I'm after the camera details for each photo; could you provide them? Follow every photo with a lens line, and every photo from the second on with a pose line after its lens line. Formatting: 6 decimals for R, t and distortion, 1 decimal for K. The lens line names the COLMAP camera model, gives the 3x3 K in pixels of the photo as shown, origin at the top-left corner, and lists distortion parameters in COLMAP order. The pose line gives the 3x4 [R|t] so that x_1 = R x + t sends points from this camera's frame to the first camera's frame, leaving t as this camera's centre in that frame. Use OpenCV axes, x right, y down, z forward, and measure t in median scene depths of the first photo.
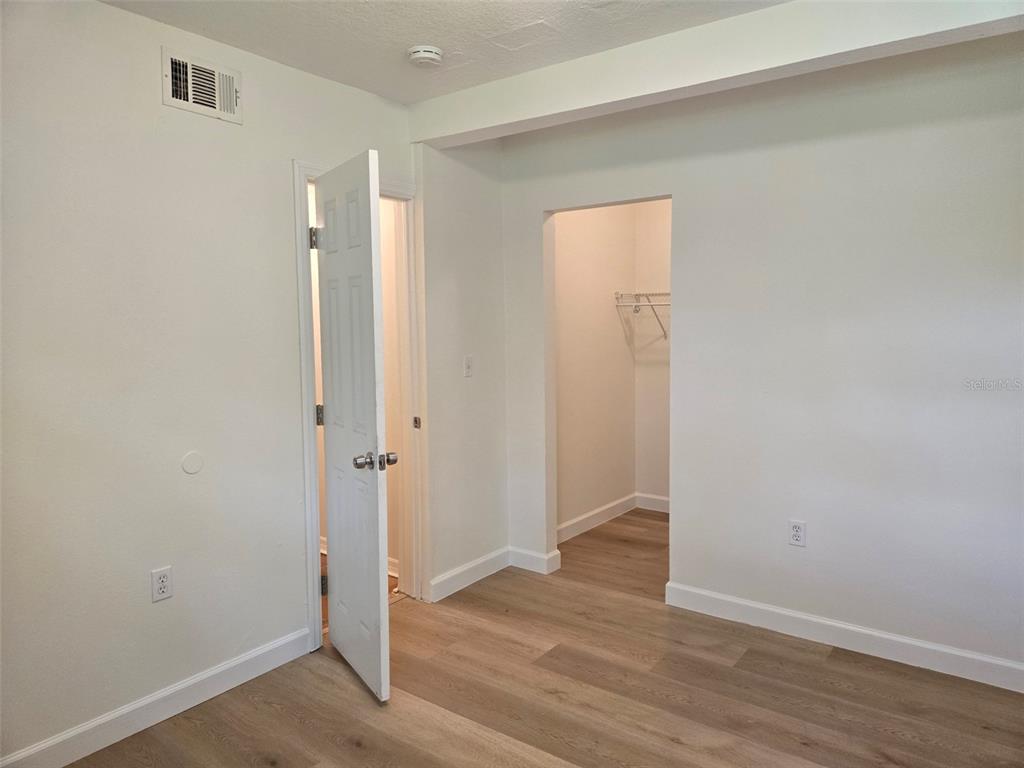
lens RADIAL K [[683.1, 0, 516.9], [0, 683.1, 380.0], [0, 0, 1]] dist [0.079665, -0.071679]
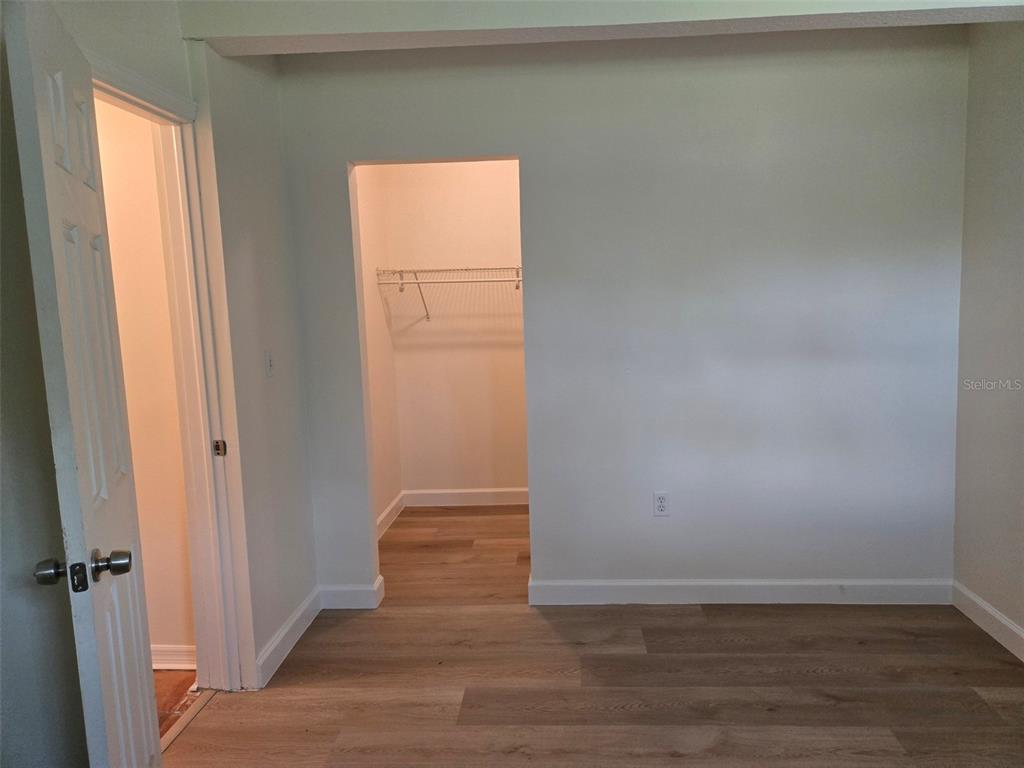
lens RADIAL K [[683.1, 0, 516.0], [0, 683.1, 385.1], [0, 0, 1]] dist [0.079665, -0.071679]
pose [[0.836520, -0.085462, 0.541230, -0.289498], [0.068398, 0.996322, 0.051606, -0.018775], [-0.543650, -0.006150, 0.839289, 0.254337]]
